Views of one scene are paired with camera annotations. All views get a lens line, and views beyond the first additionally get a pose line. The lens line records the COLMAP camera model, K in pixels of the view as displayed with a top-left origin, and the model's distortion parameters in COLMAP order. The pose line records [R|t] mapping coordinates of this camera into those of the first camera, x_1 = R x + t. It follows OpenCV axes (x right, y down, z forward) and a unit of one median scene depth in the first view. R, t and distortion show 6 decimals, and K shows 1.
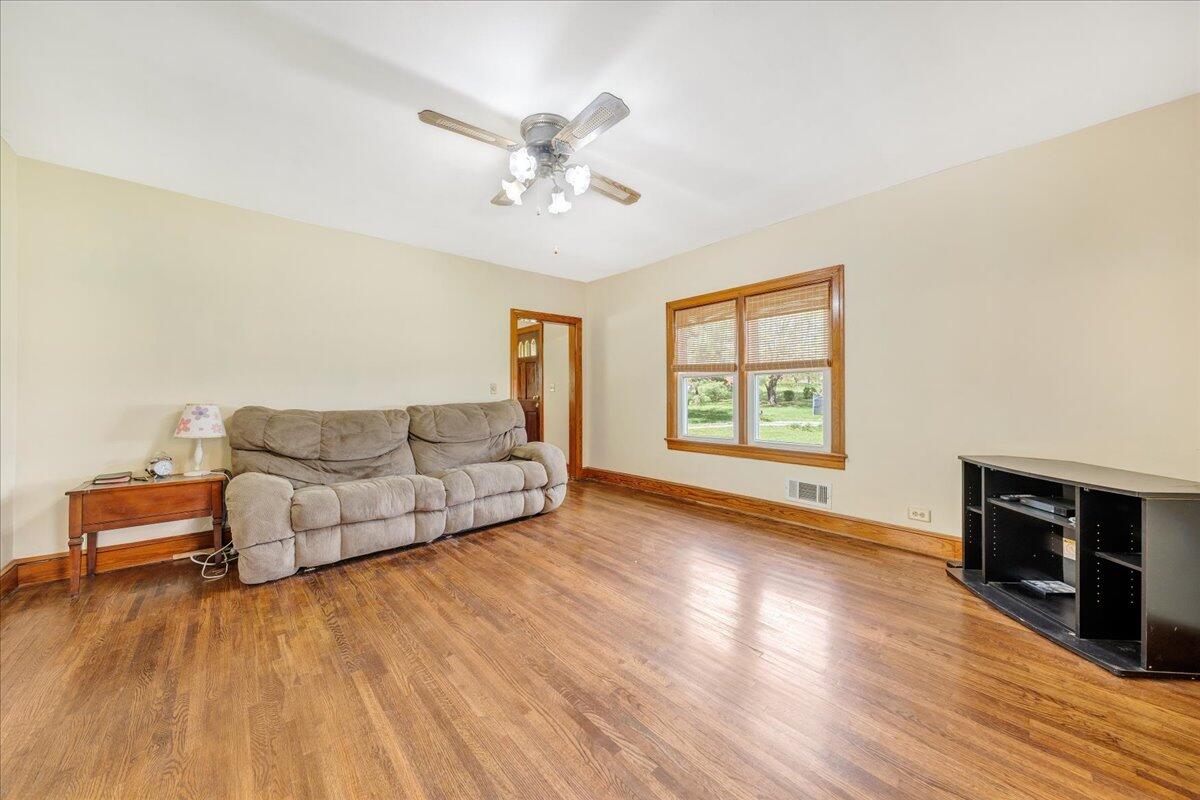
lens RADIAL K [[409.4, 0, 599.9], [0, 409.4, 395.0], [0, 0, 1]] dist [-0.000682, -0.000020]
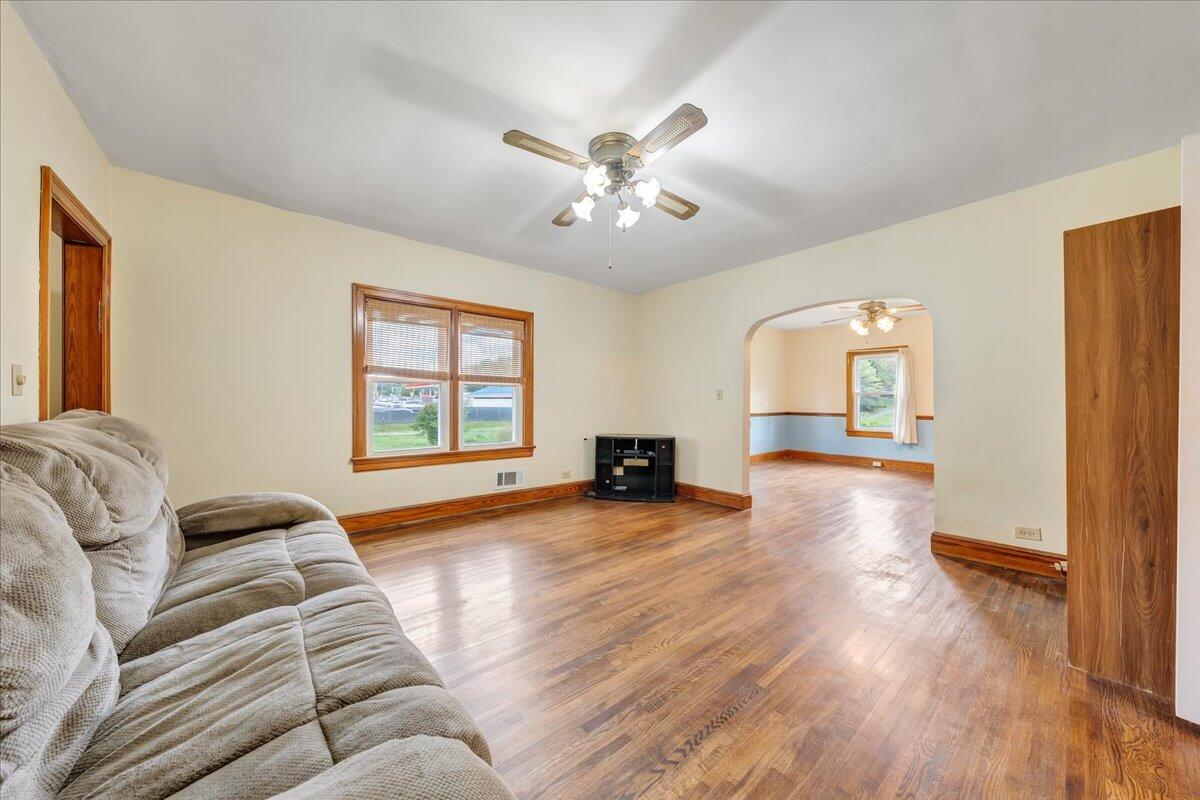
lens RADIAL K [[407.0, 0, 606.4], [0, 407.0, 408.3], [0, 0, 1]] dist [0.008542, 0.000056]
pose [[0.035914, -0.005511, 0.999340, -0.762674], [-0.006268, 0.999964, 0.005740, 0.004488], [-0.999335, -0.006470, 0.035878, 0.643400]]
